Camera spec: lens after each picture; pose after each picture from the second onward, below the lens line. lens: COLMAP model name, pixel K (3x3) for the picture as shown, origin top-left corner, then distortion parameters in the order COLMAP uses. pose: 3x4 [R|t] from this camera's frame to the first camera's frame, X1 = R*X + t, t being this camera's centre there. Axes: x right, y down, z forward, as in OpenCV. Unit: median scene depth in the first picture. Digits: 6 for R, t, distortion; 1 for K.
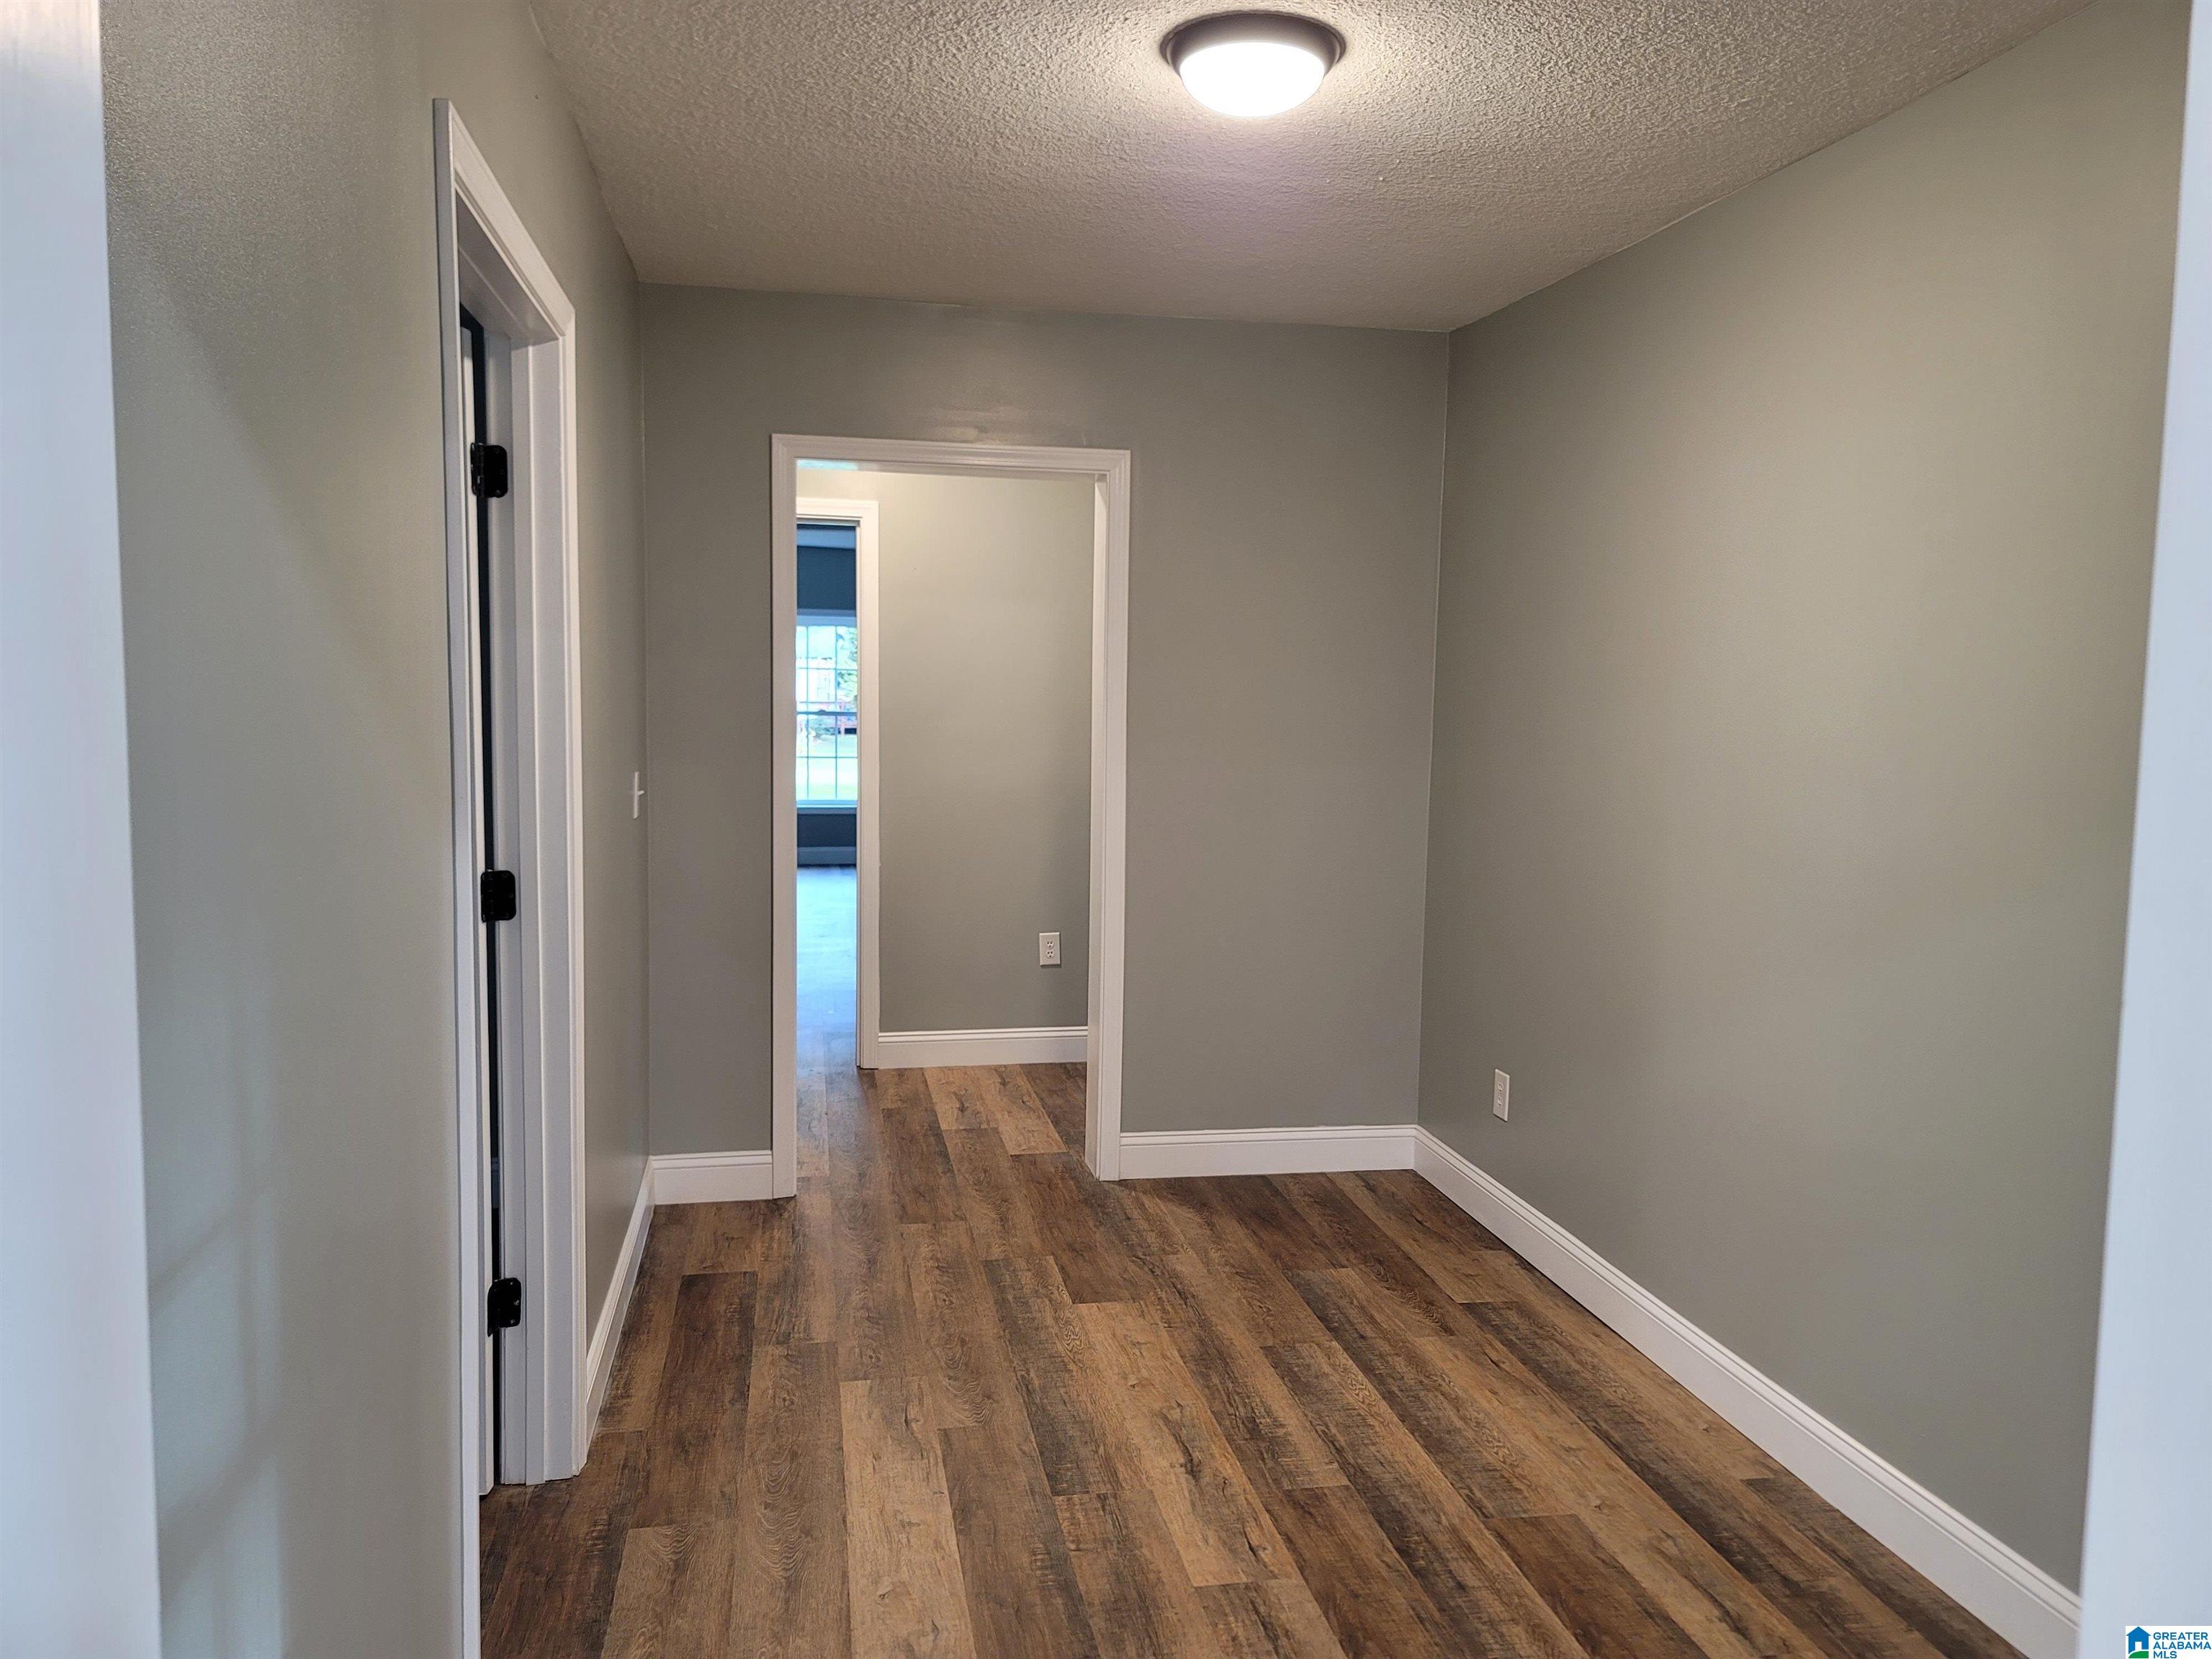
lens RADIAL K [[1608.5, 0, 1106.0], [0, 1608.5, 829.5], [0, 0, 1]] dist [0.058401, -0.003348]
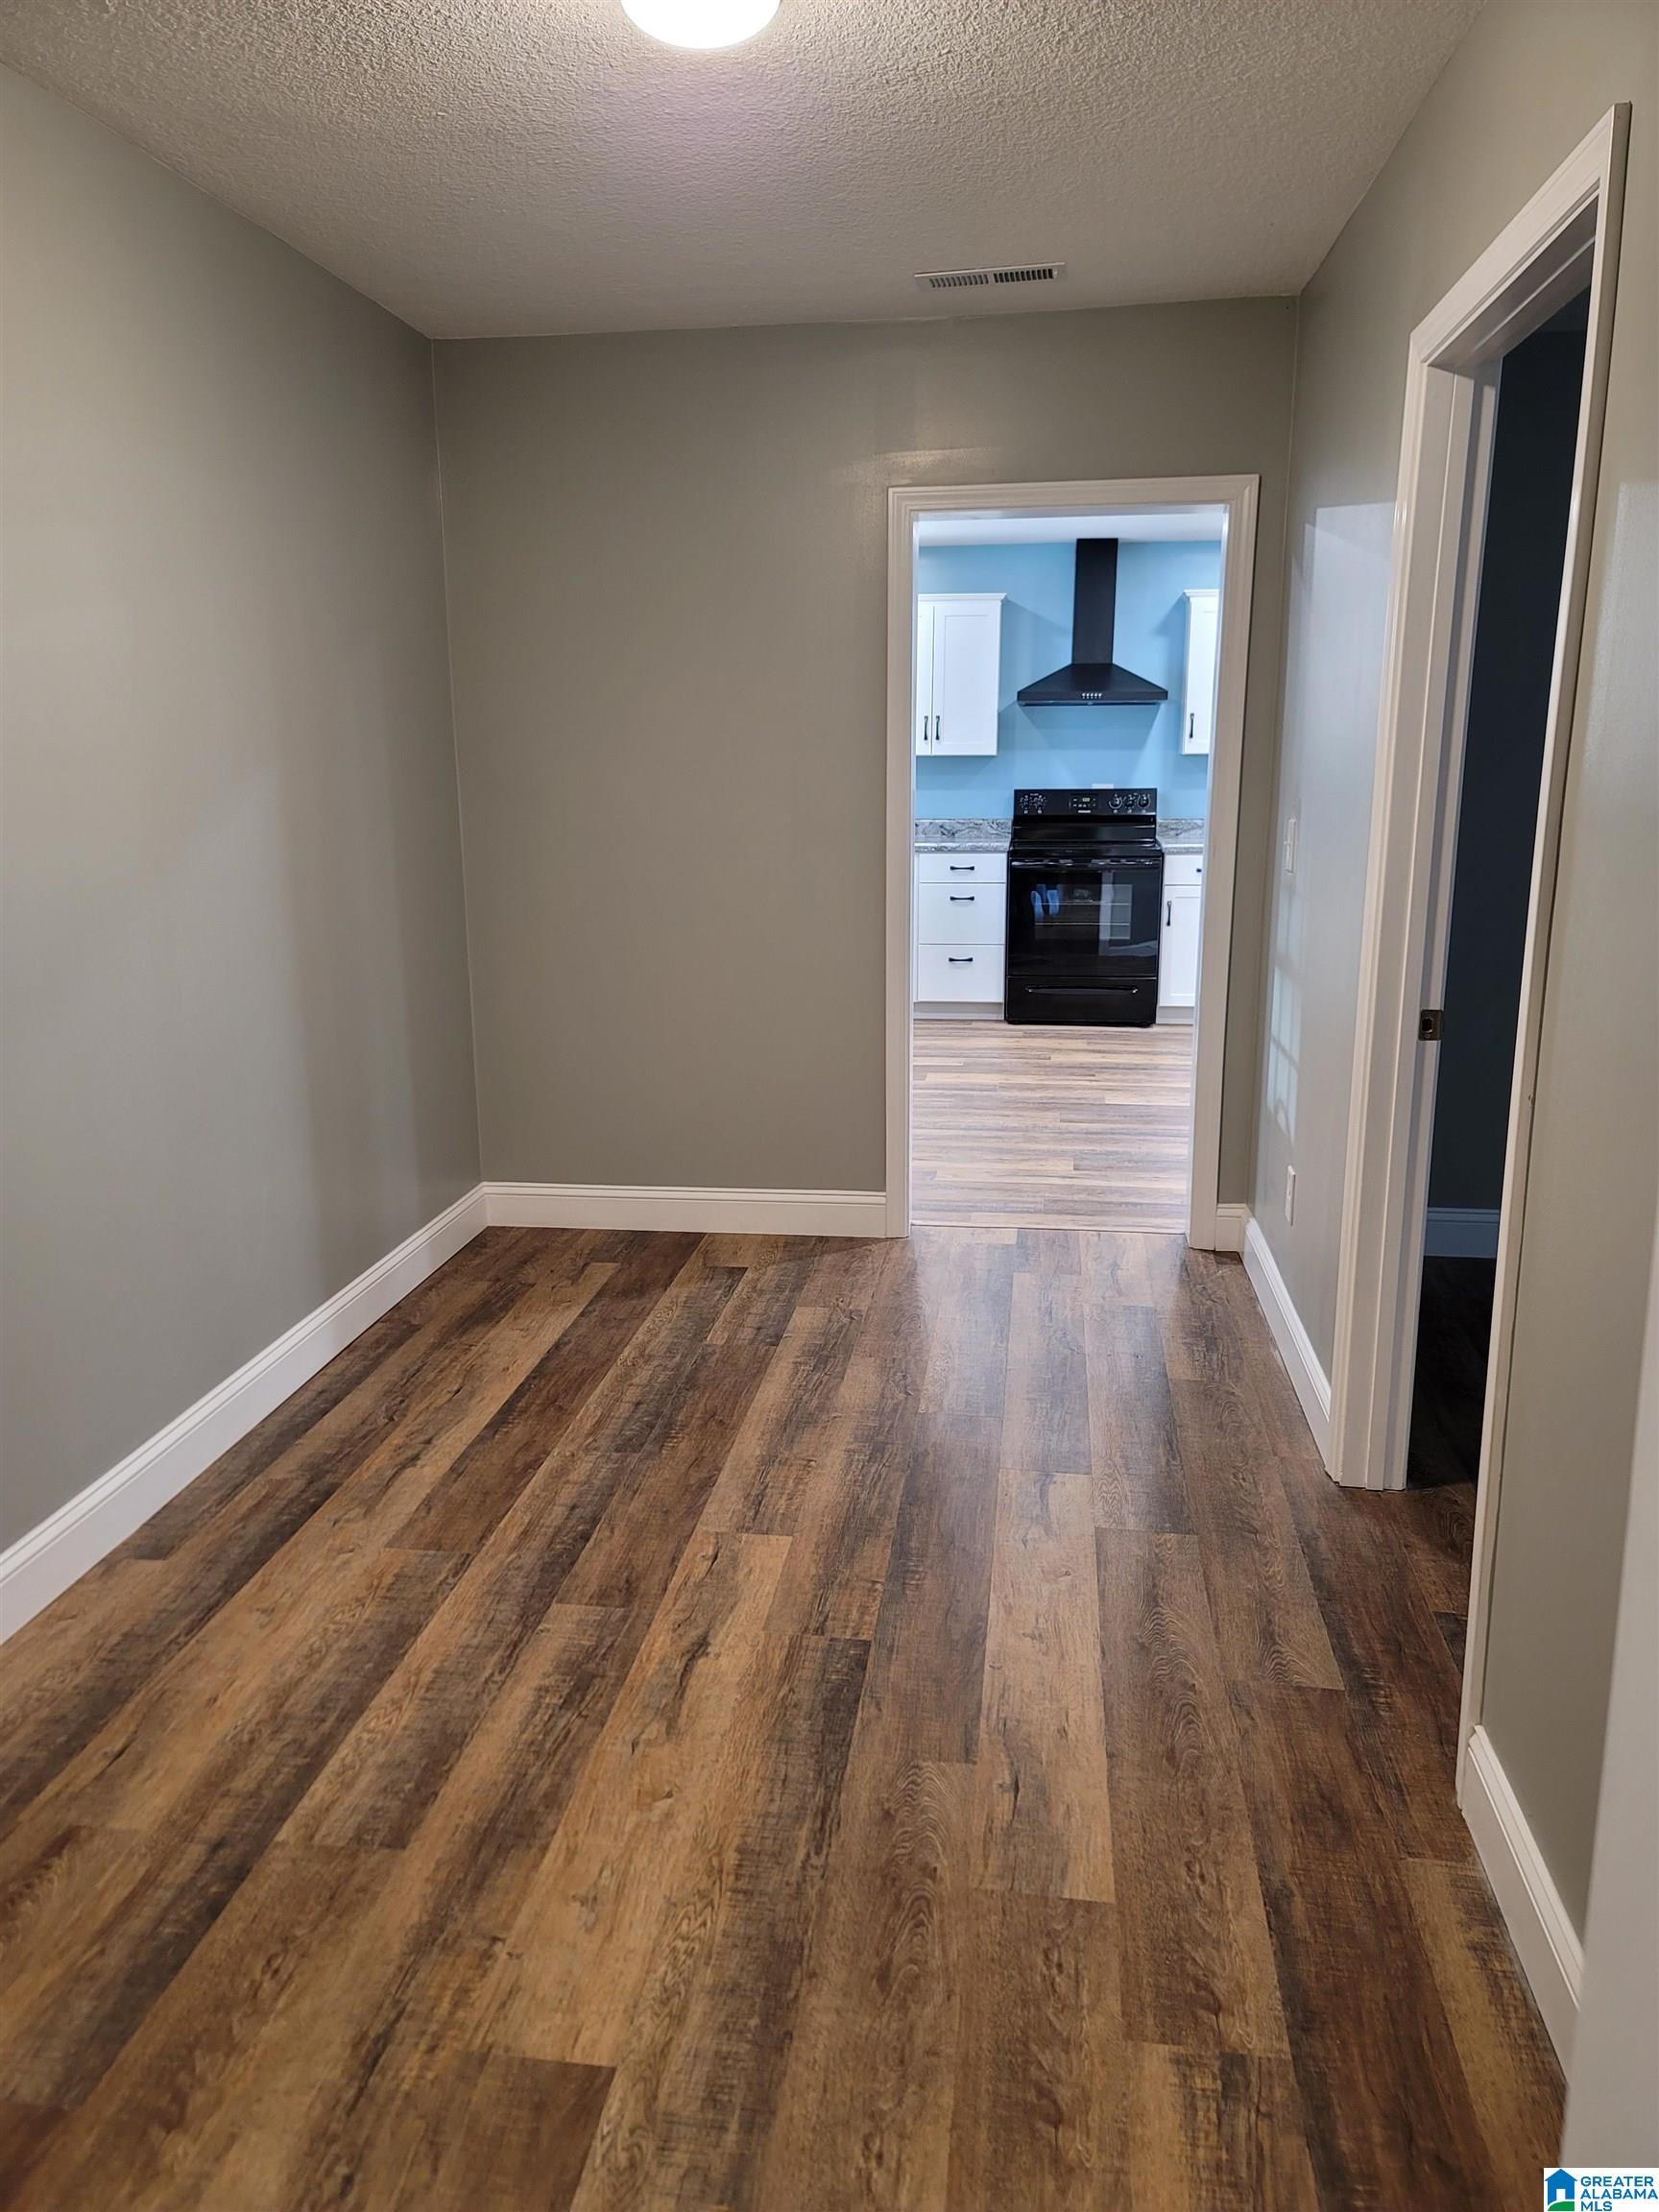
lens RADIAL K [[1608.5, 0, 829.5], [0, 1608.5, 1106.0], [0, 0, 1]] dist [0.058401, -0.003348]
pose [[-0.948736, -0.081603, 0.305355, -0.244146], [0.015526, 0.952898, 0.302893, -0.134825], [-0.315689, 0.292107, -0.902781, 1.622818]]
